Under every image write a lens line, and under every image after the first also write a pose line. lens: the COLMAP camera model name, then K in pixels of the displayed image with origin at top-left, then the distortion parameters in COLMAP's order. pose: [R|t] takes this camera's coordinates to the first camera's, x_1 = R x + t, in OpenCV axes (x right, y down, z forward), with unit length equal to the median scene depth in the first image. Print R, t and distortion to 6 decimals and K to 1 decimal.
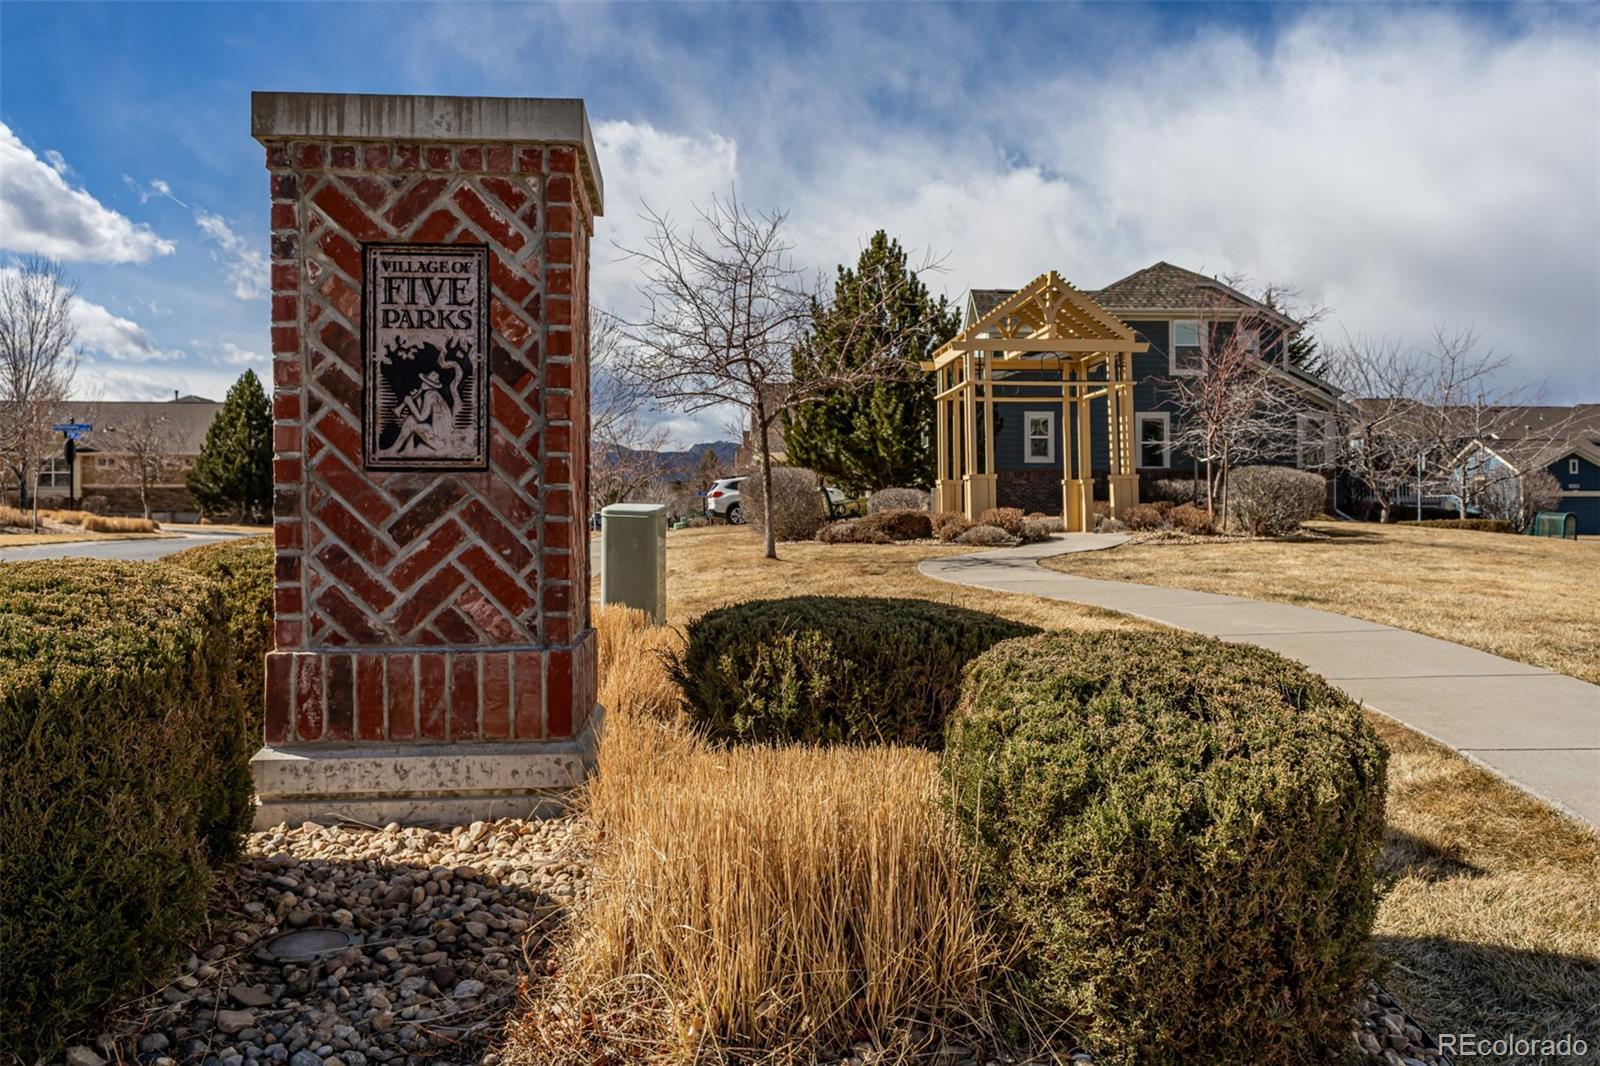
lens RADIAL K [[1360.4, 0, 794.0], [0, 1360.4, 527.4], [0, 0, 1]] dist [0.019961, 0.001011]
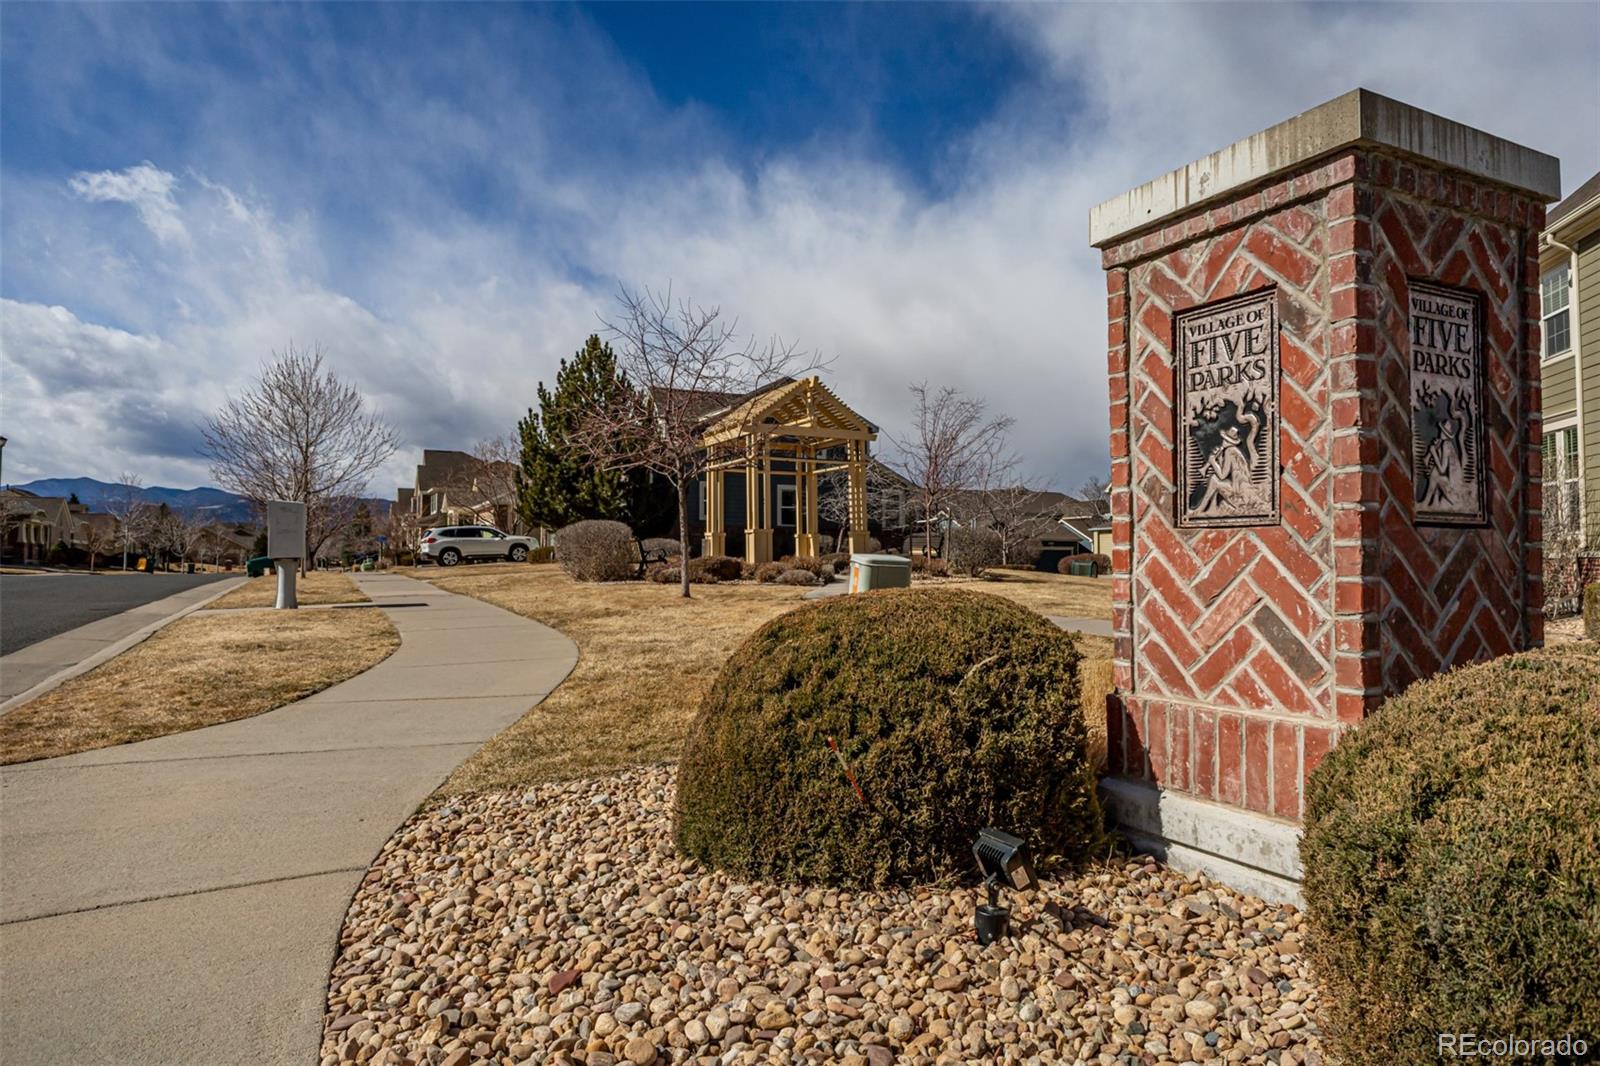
lens RADIAL K [[1003.6, 0, 801.2], [0, 1003.6, 537.8], [0, 0, 1]] dist [-0.002148, -0.001767]
pose [[0.922007, 0.014621, 0.386896, -0.937402], [-0.003311, 0.999548, -0.029884, -0.011951], [-0.387158, 0.026272, 0.921639, 0.538637]]
